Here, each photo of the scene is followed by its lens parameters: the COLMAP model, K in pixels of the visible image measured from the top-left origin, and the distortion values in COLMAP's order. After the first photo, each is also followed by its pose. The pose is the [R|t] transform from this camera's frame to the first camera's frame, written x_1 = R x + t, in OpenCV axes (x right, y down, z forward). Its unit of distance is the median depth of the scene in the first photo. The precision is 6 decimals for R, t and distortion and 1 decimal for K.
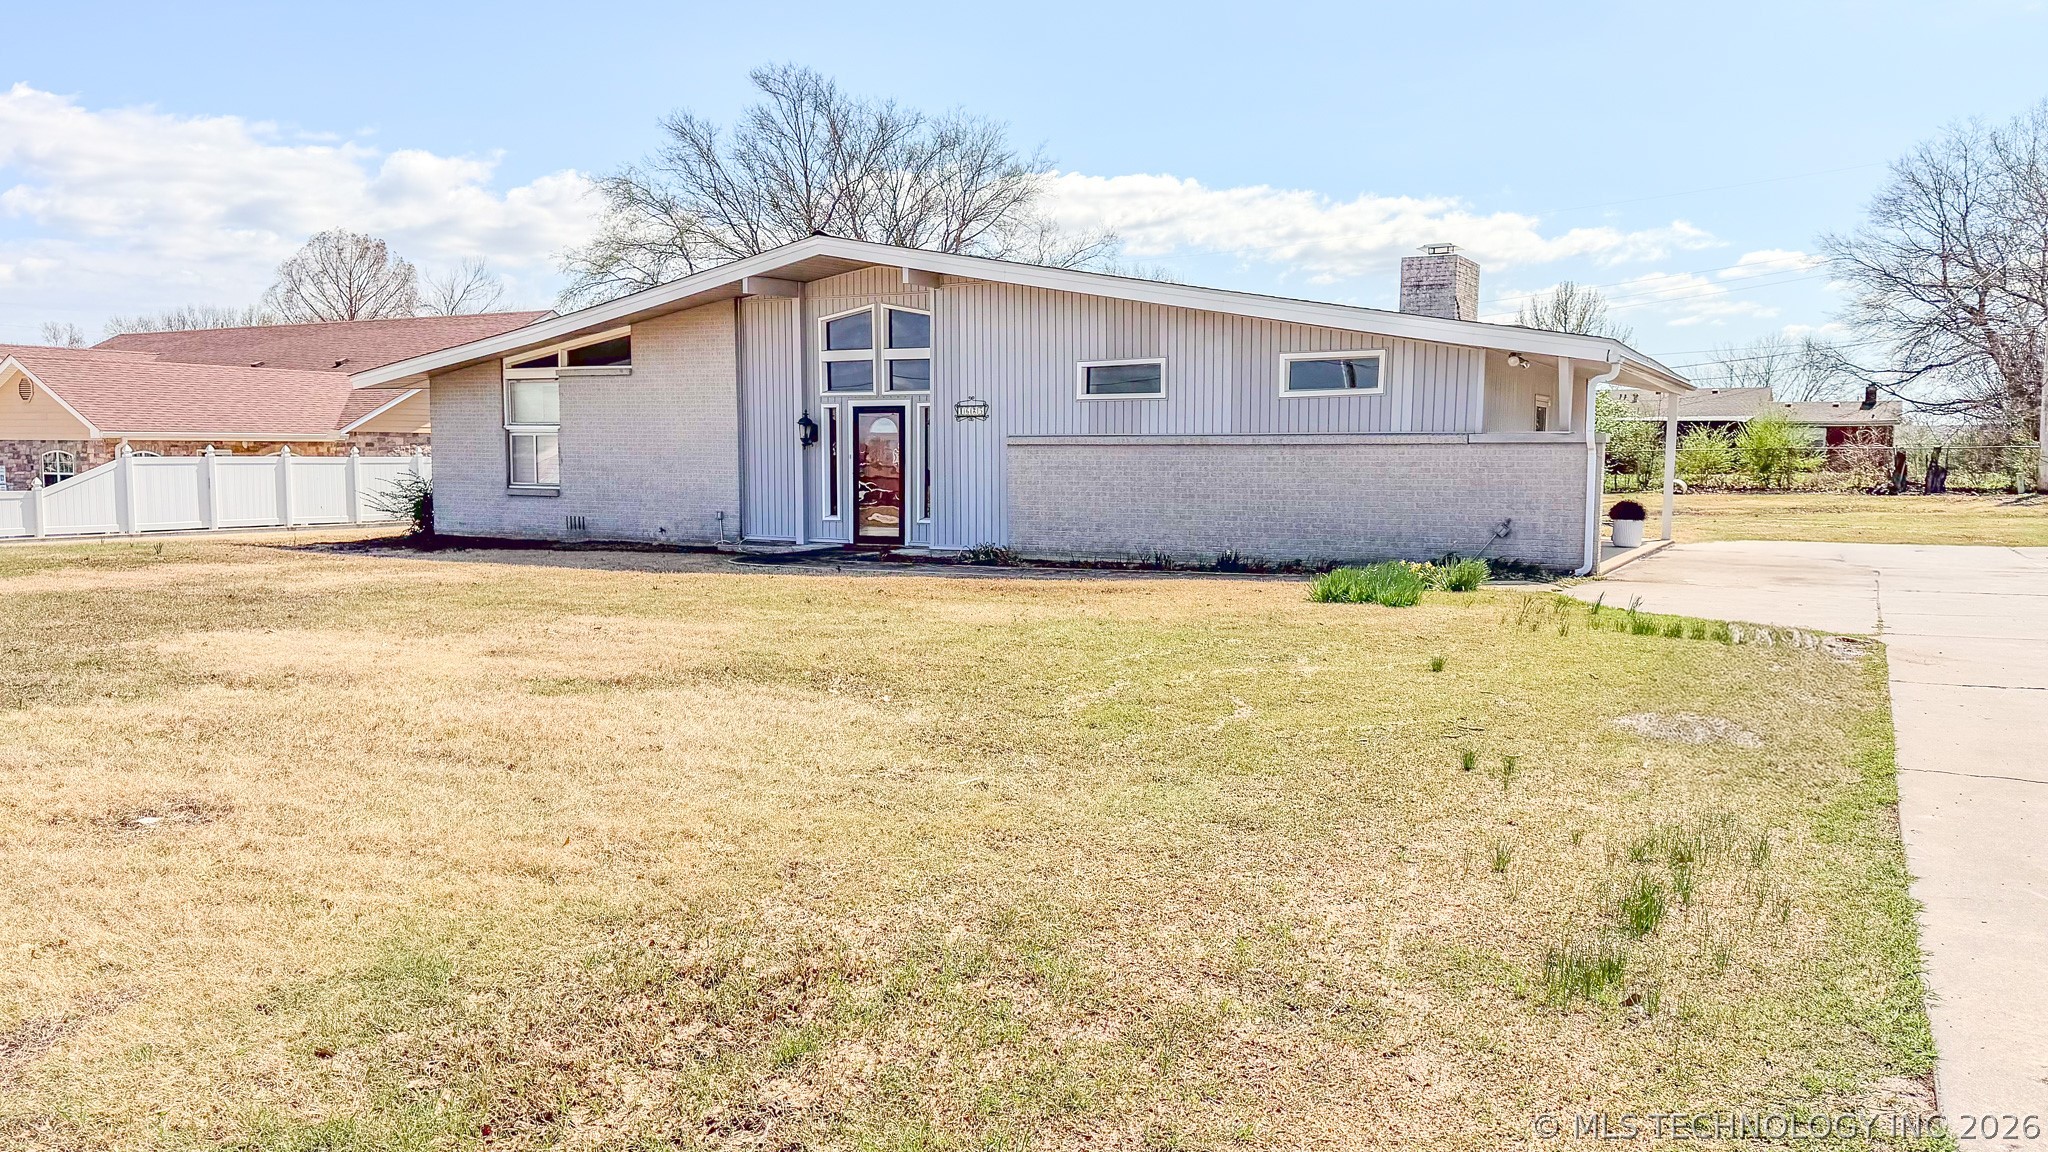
lens RADIAL K [[1431.4, 0, 1024.1], [0, 1431.4, 585.2], [0, 0, 1]] dist [0.075710, -0.001402]
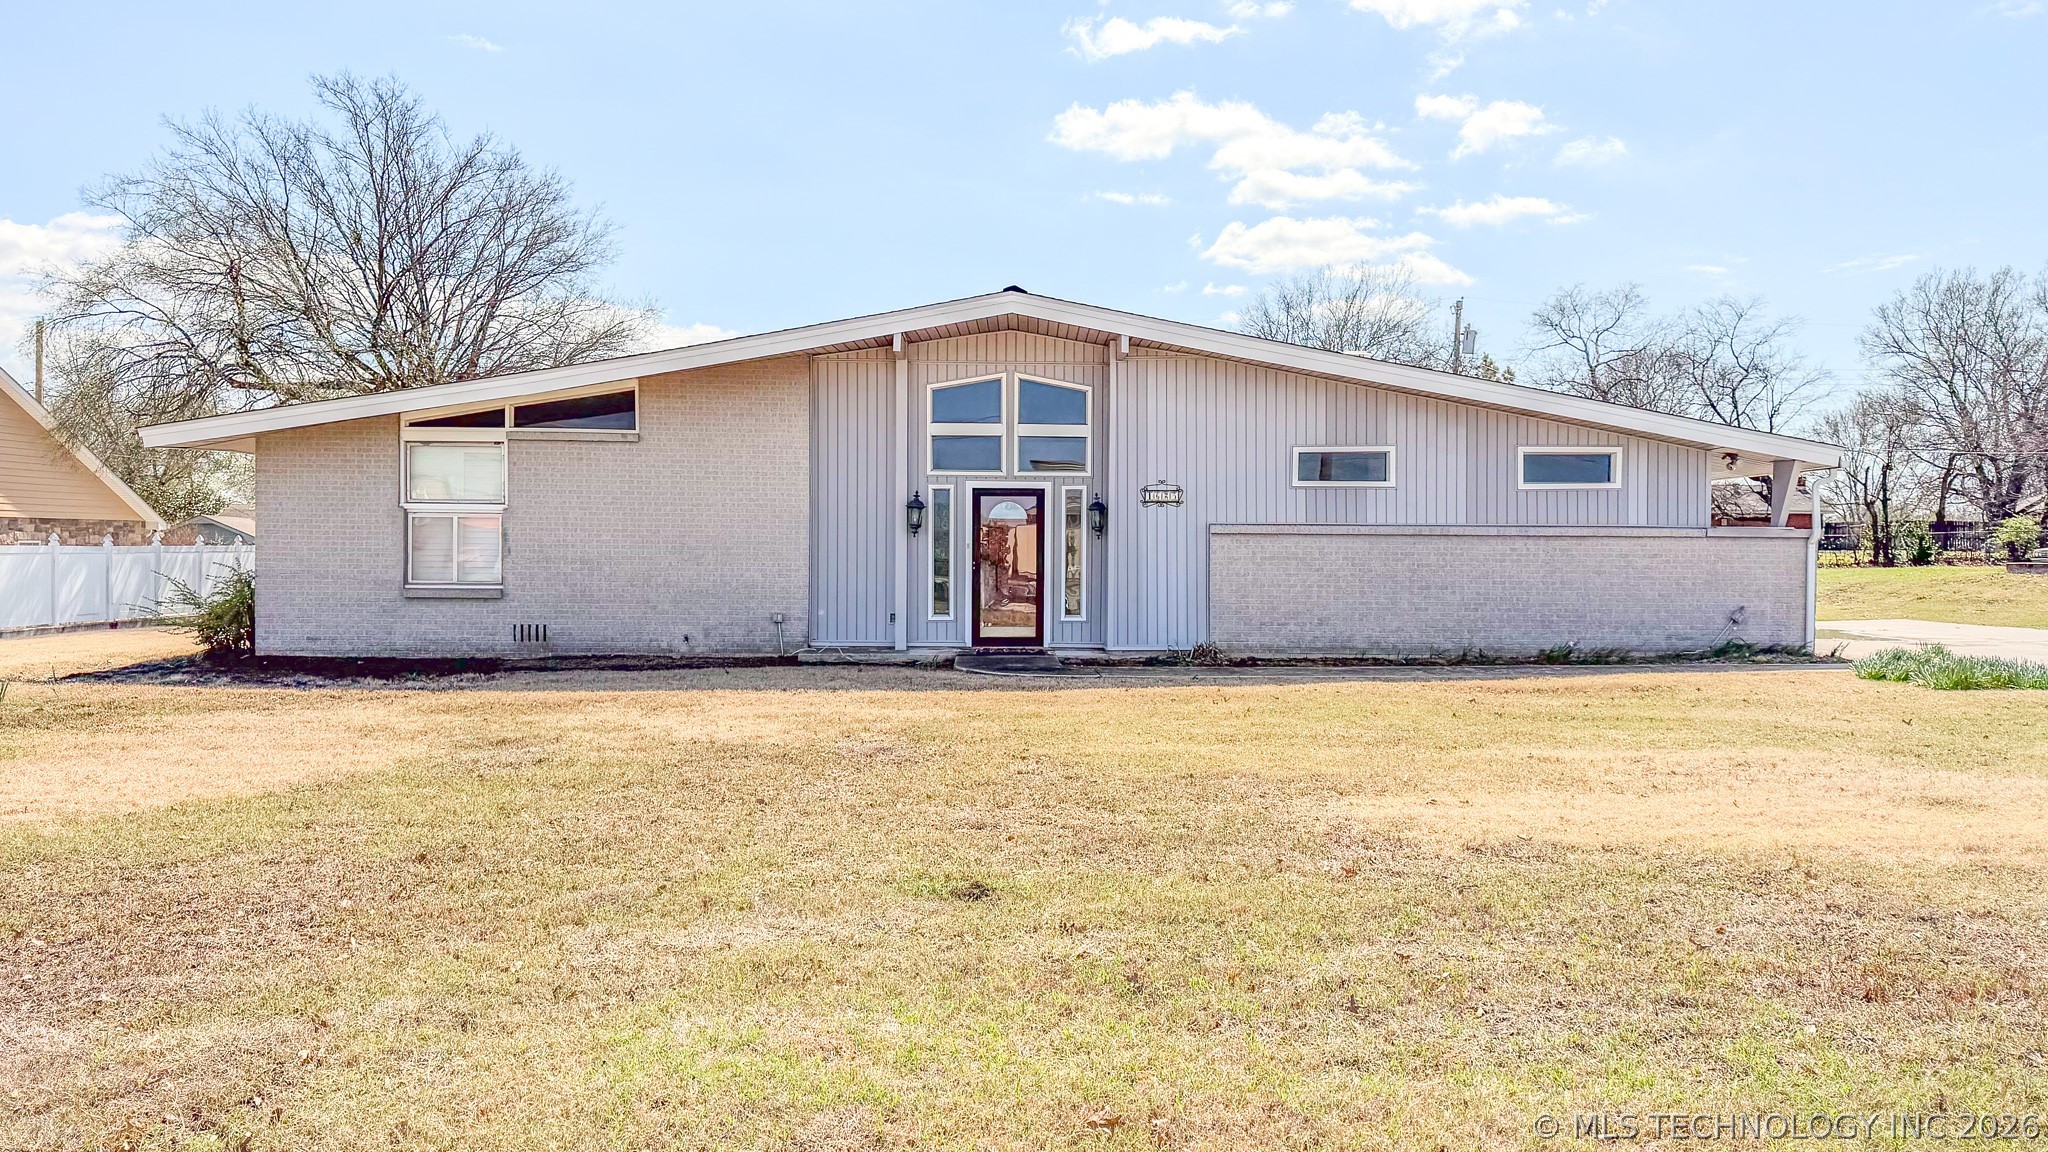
lens RADIAL K [[1431.4, 0, 1021.2], [0, 1431.4, 559.2], [0, 0, 1]] dist [0.075710, -0.001402]
pose [[0.869954, -0.001039, 0.493132, -0.536513], [0.040610, 0.996752, -0.069542, -0.021526], [-0.491459, 0.080524, 0.867170, 0.250476]]
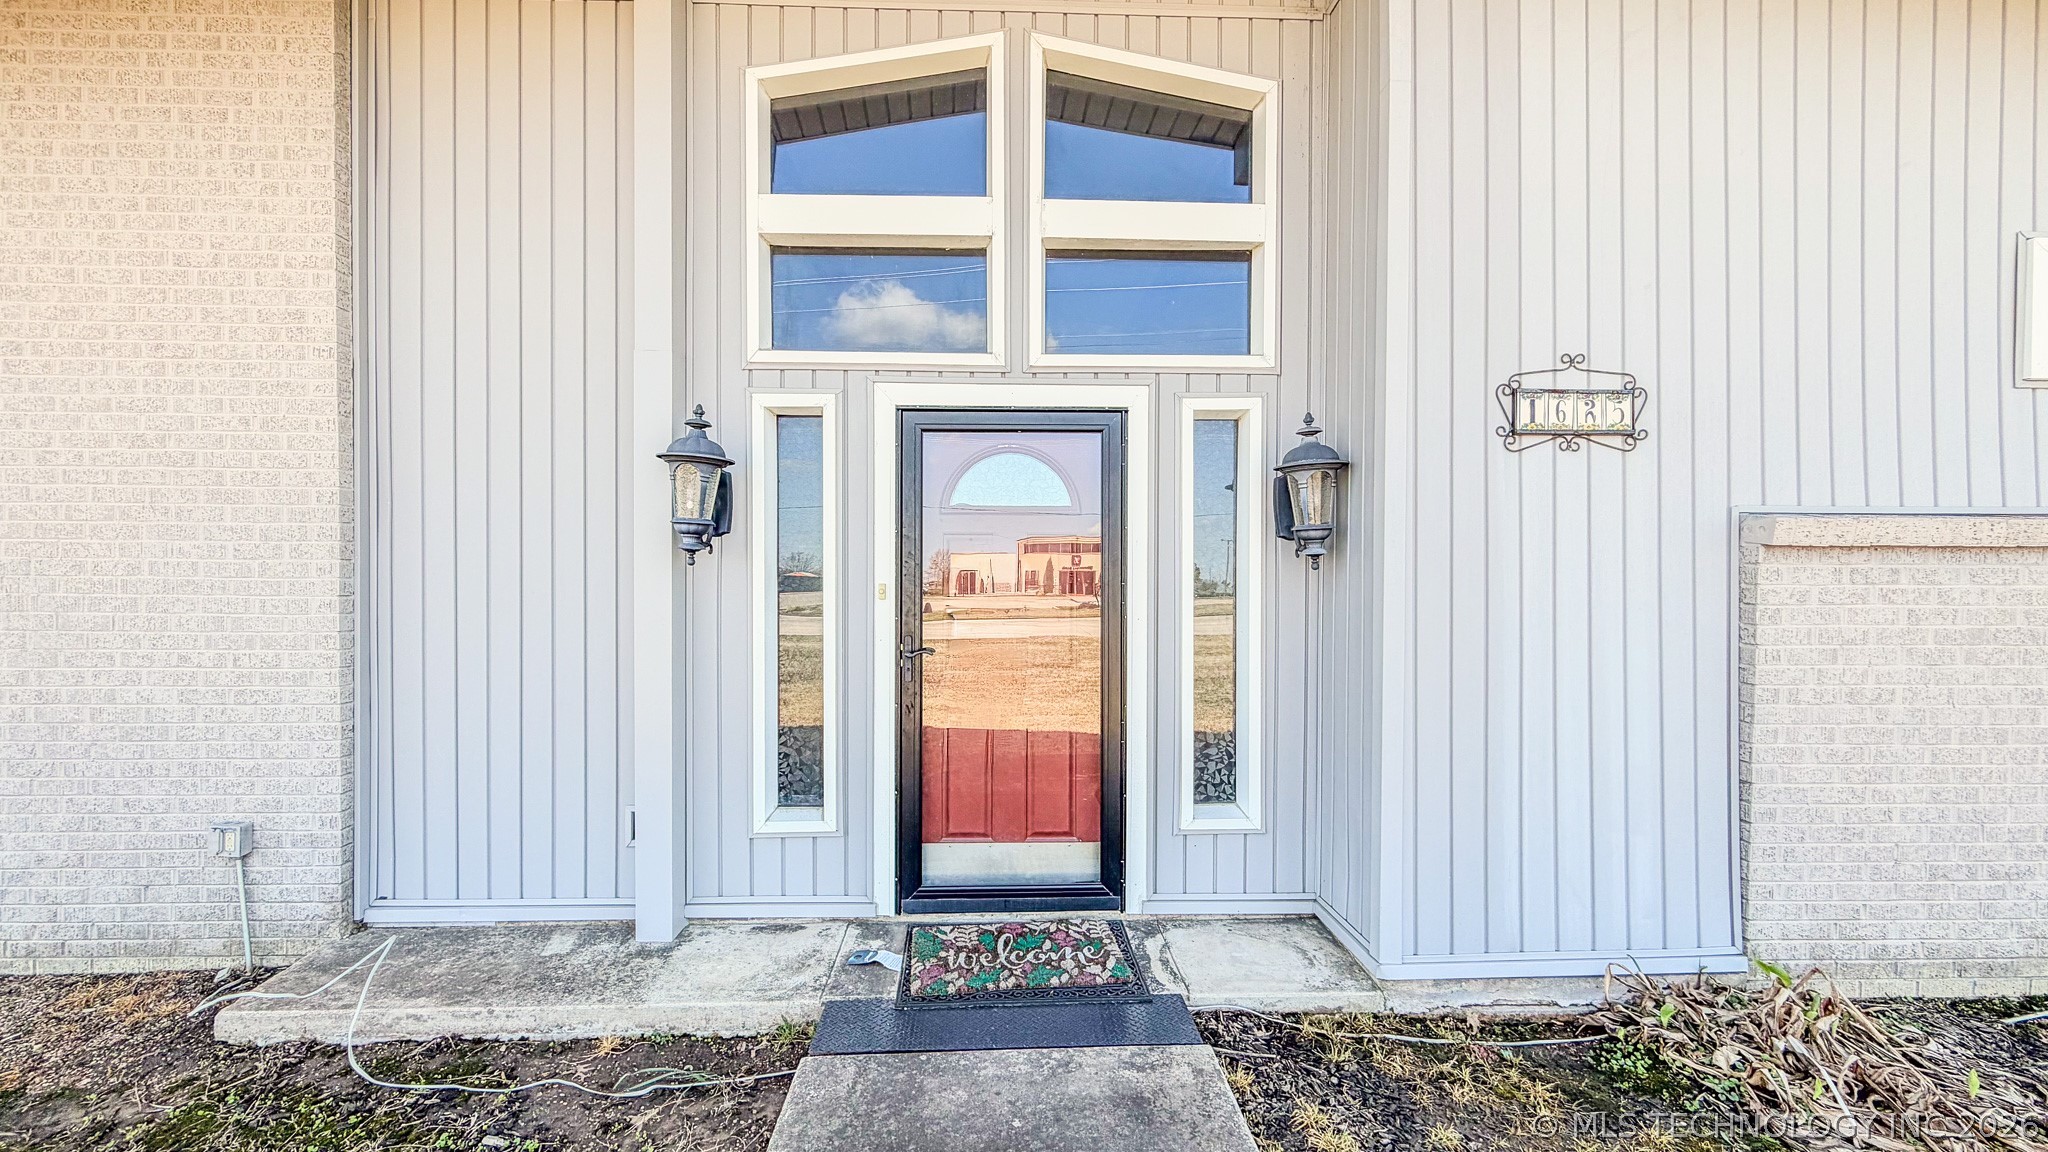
lens RADIAL K [[840.5, 0, 1019.0], [0, 840.5, 586.6], [0, 0, 1]] dist [-0.002023, -0.000067]
pose [[0.862789, -0.007721, 0.505504, -0.185292], [0.045958, 0.996941, -0.063214, -0.082900], [-0.503470, 0.077772, 0.860505, 0.885501]]
